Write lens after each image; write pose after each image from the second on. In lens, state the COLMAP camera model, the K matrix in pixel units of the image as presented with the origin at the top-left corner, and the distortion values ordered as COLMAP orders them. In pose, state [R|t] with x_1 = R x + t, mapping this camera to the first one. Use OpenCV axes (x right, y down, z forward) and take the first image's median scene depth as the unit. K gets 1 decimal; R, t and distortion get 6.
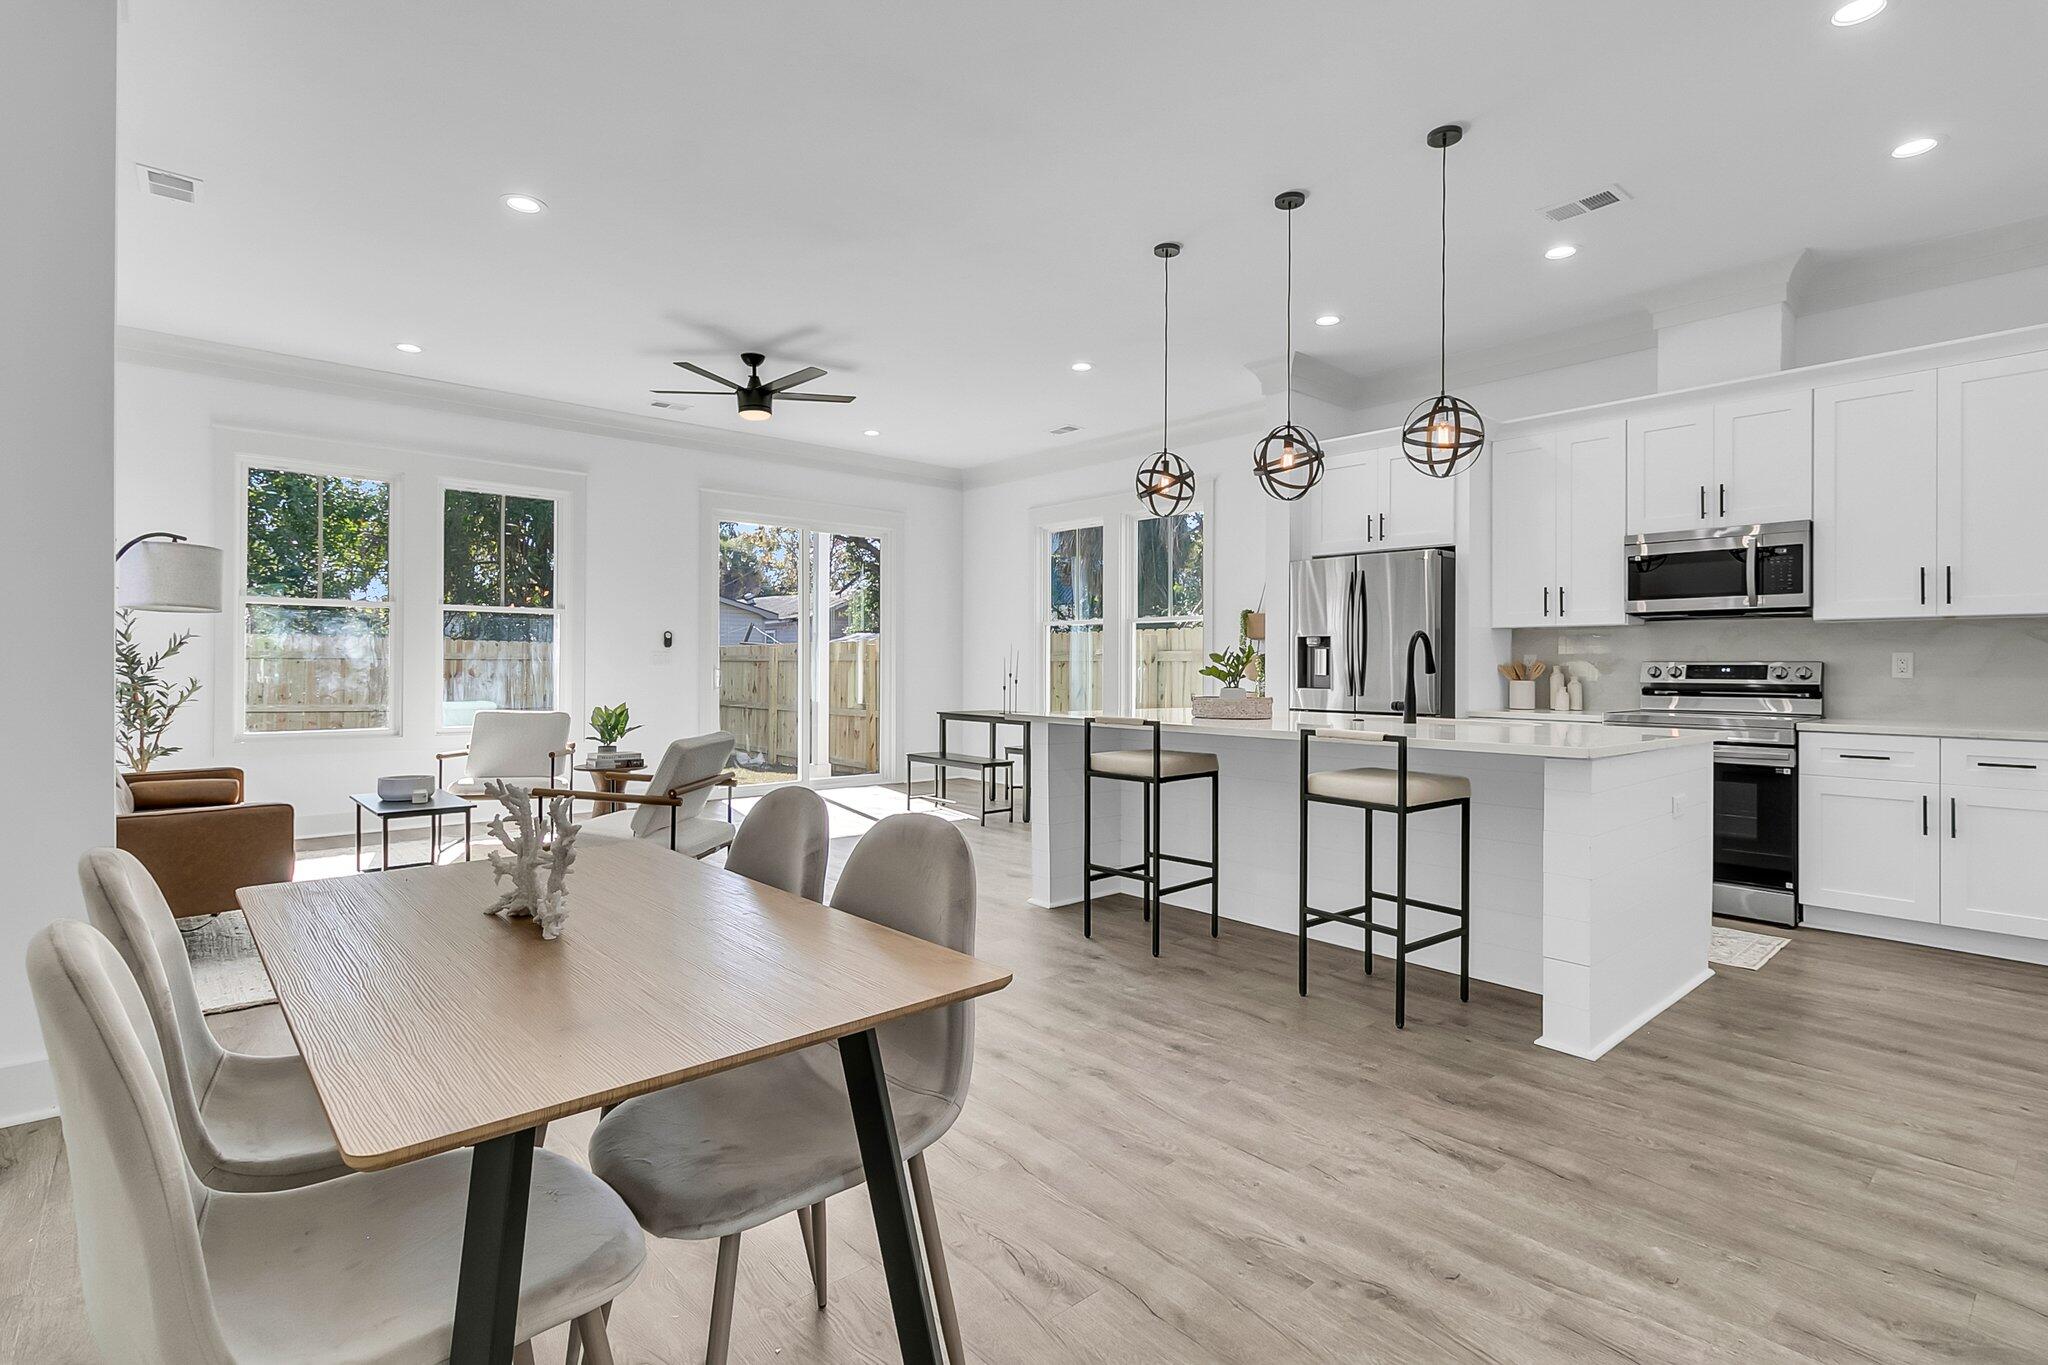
lens RADIAL K [[982.2, 0, 1023.4], [0, 982.2, 660.2], [0, 0, 1]] dist [0.001029, 0.000556]
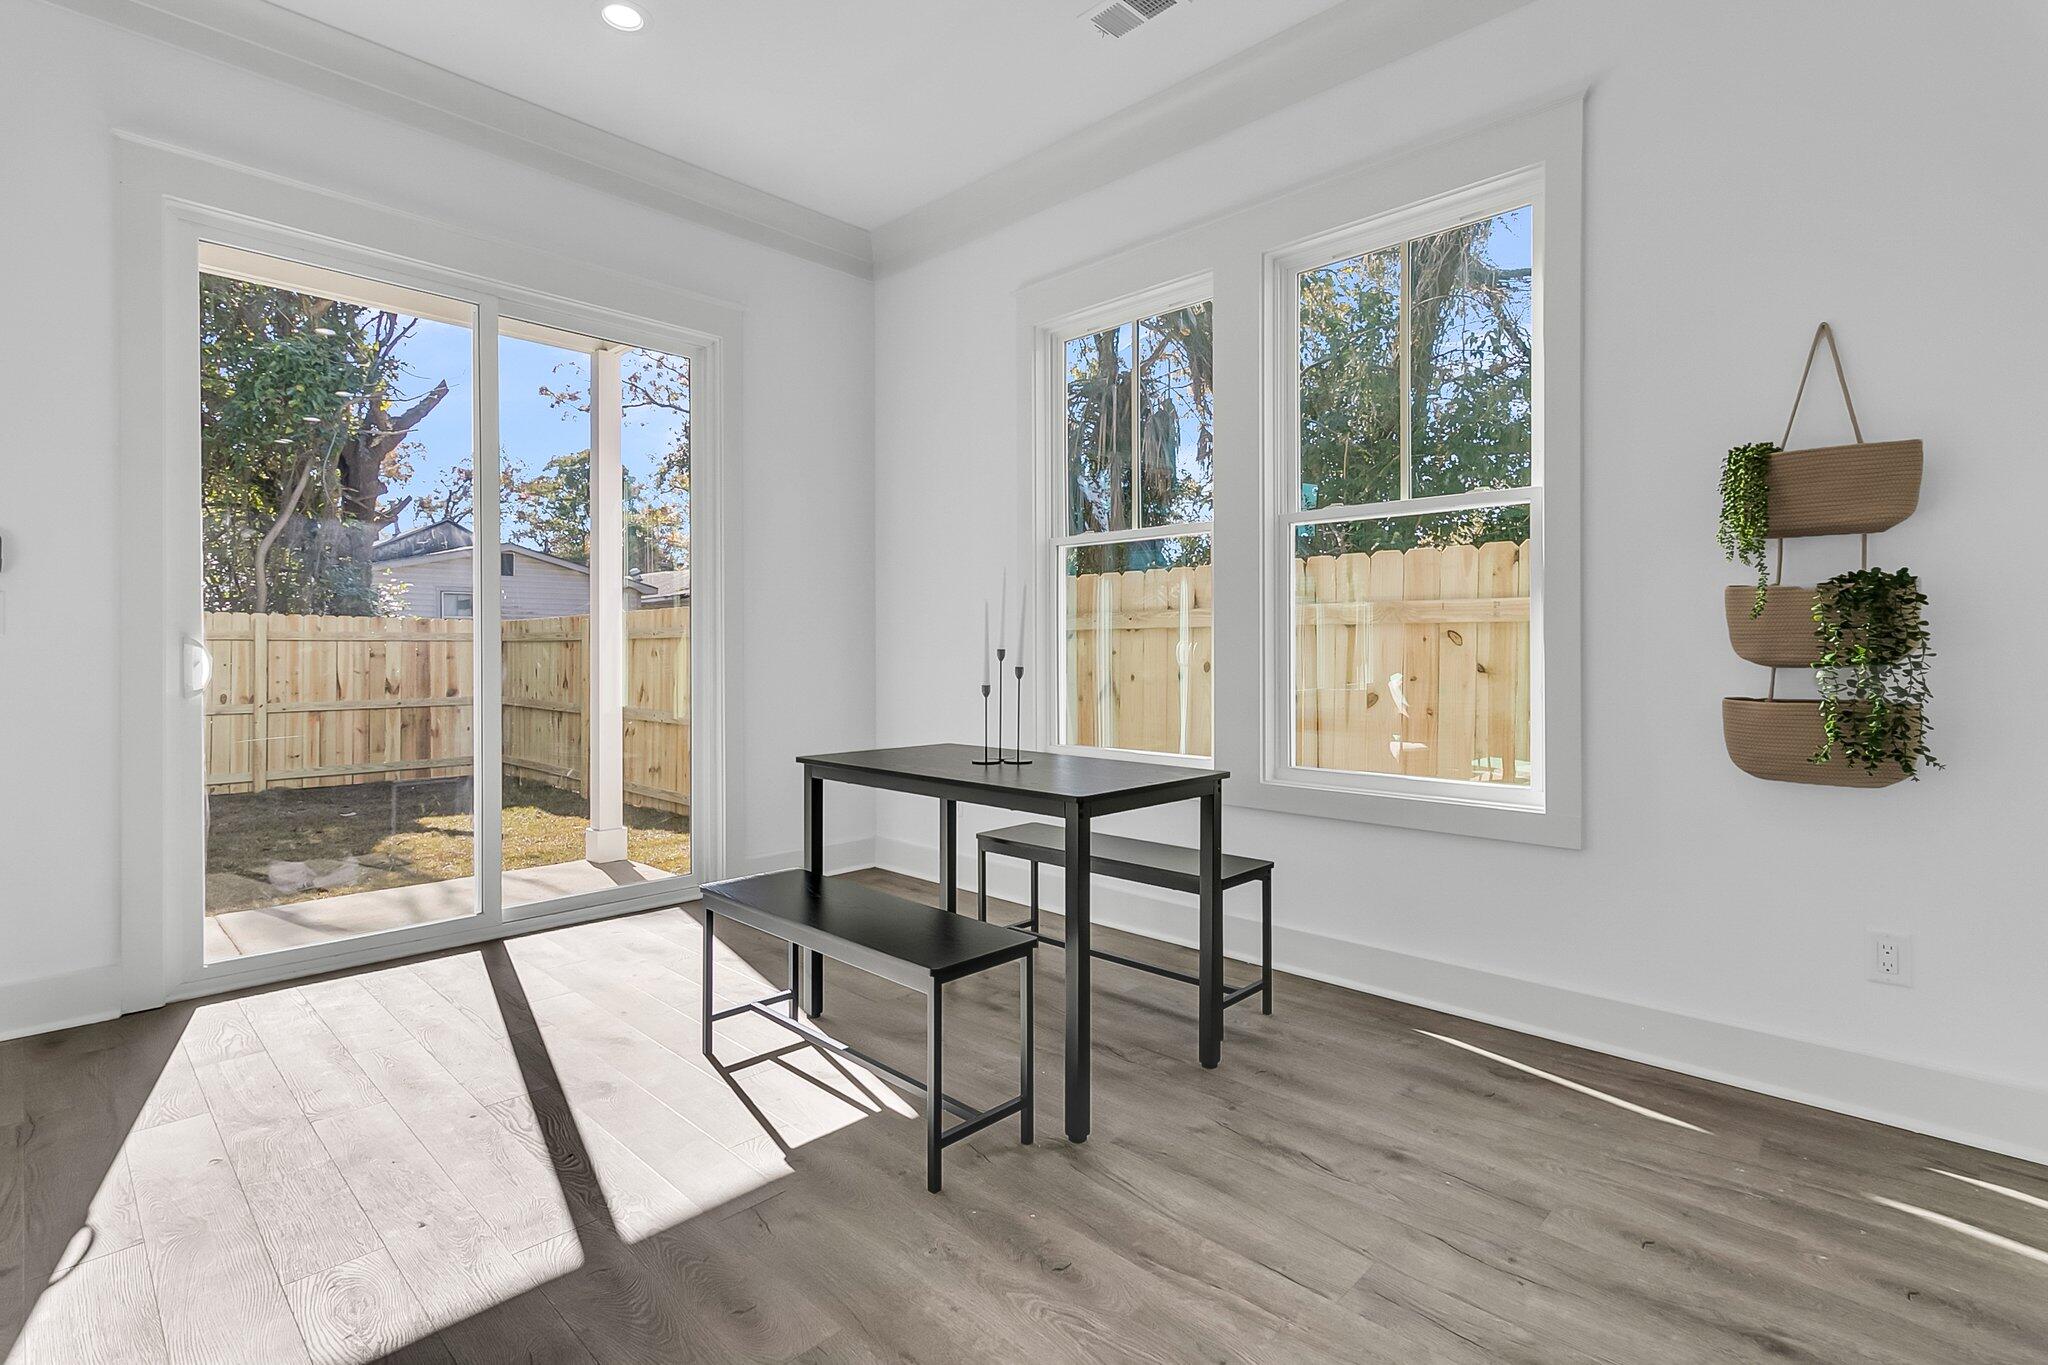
lens RADIAL K [[982.2, 0, 1032.8], [0, 982.2, 663.0], [0, 0, 1]] dist [0.001029, 0.000556]
pose [[0.996688, -0.006698, 0.081045, -0.045210], [0.005299, 0.999833, 0.017467, 0.018196], [-0.081148, -0.016980, 0.996557, 0.936931]]
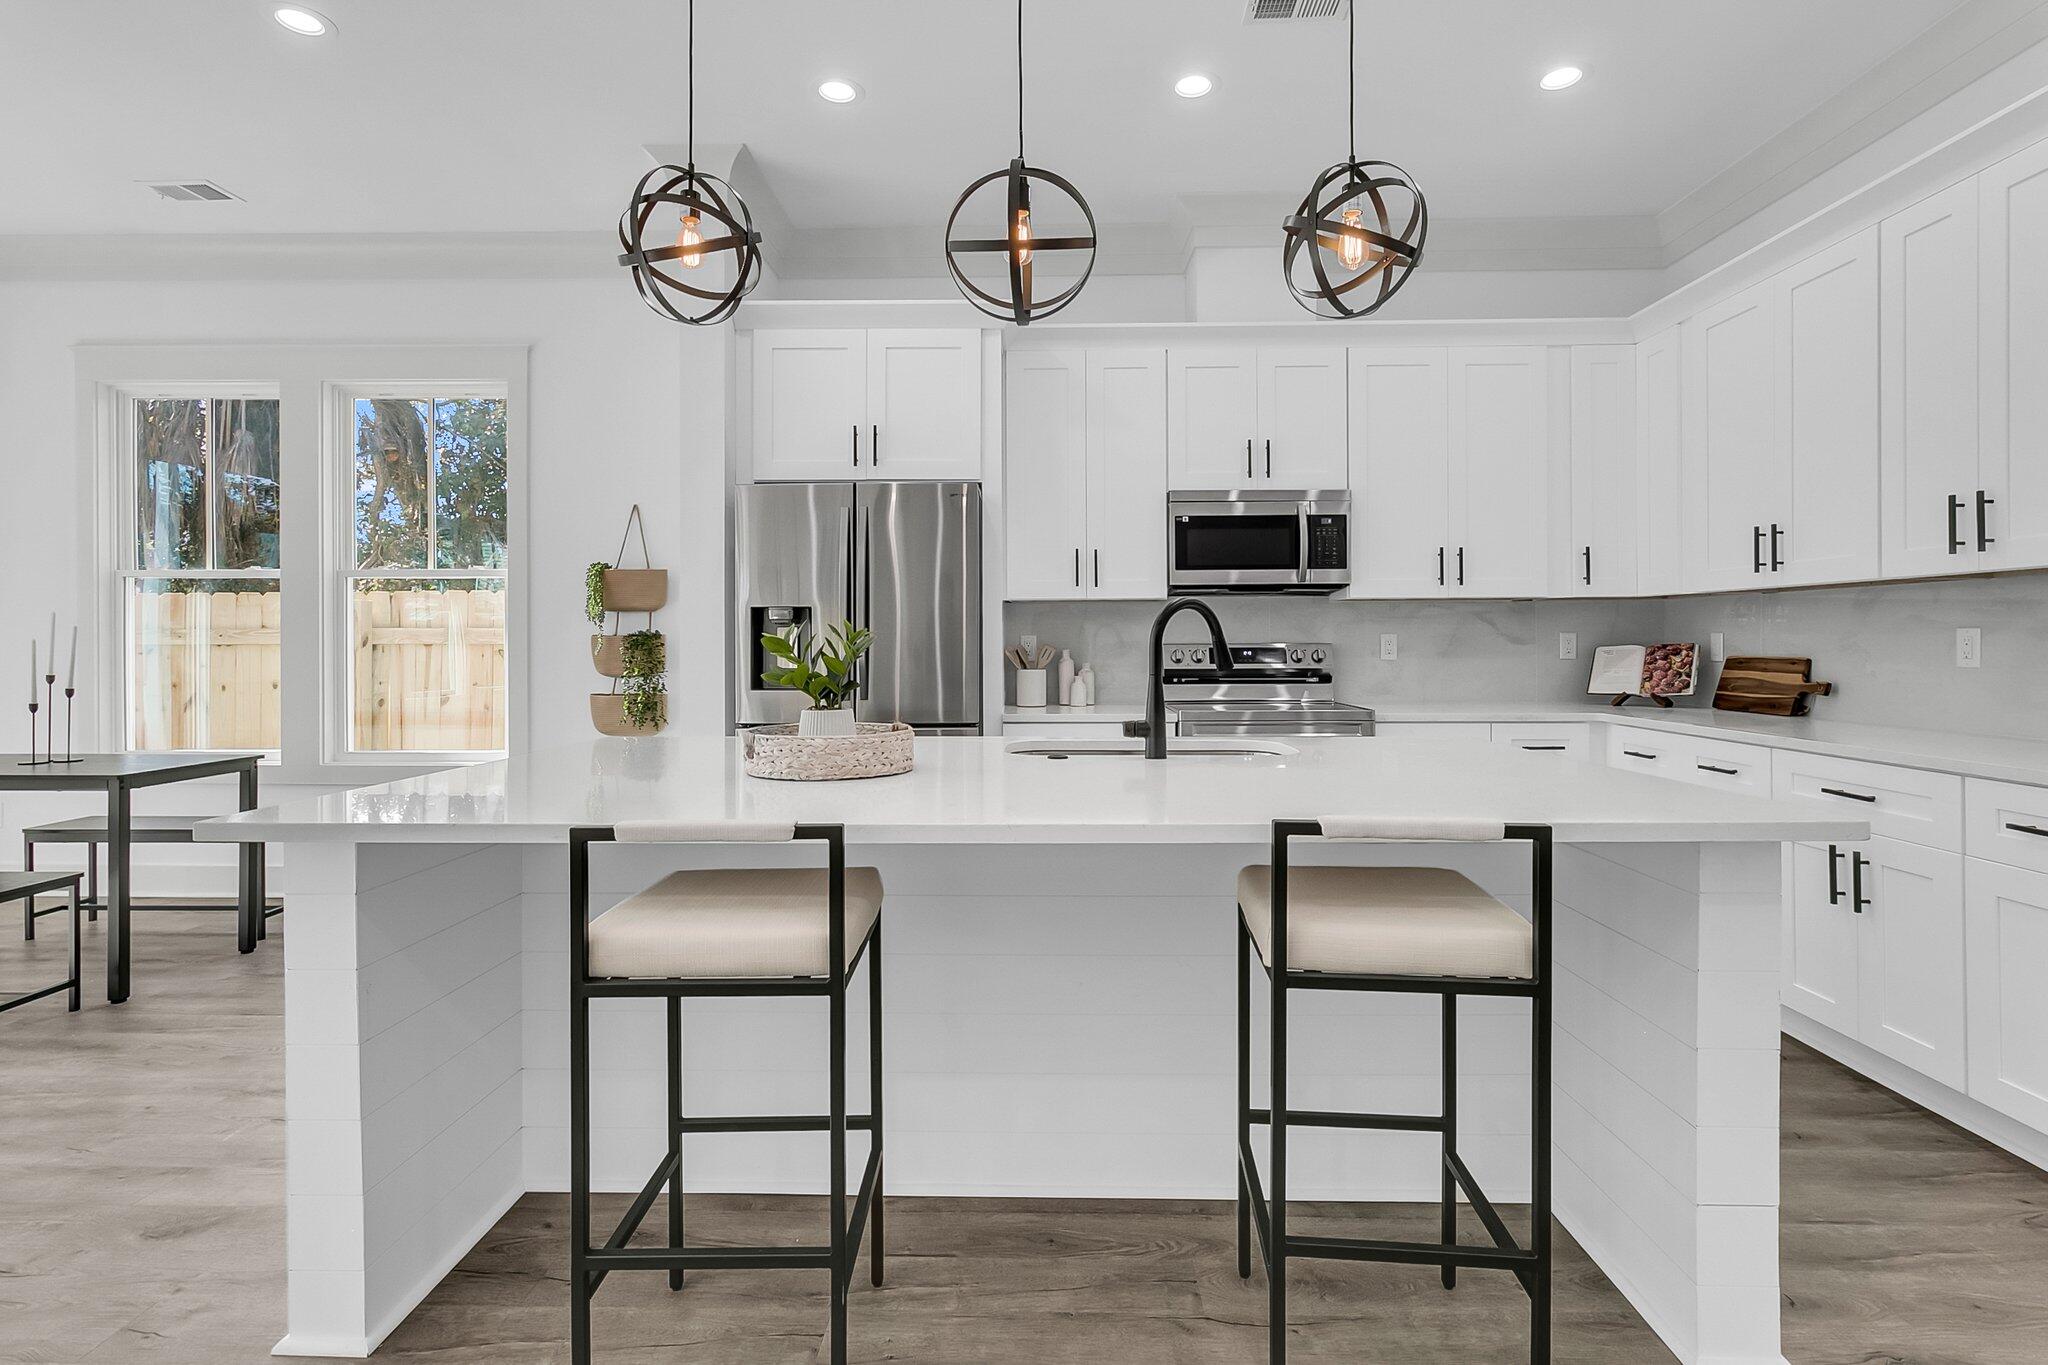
lens RADIAL K [[982.2, 0, 1046.3], [0, 982.2, 639.6], [0, 0, 1]] dist [0.001029, 0.000556]
pose [[0.673057, -0.005430, 0.739571, -0.058707], [0.002591, 0.999984, 0.004984, -0.006518], [-0.739586, -0.001439, 0.673060, 0.498532]]
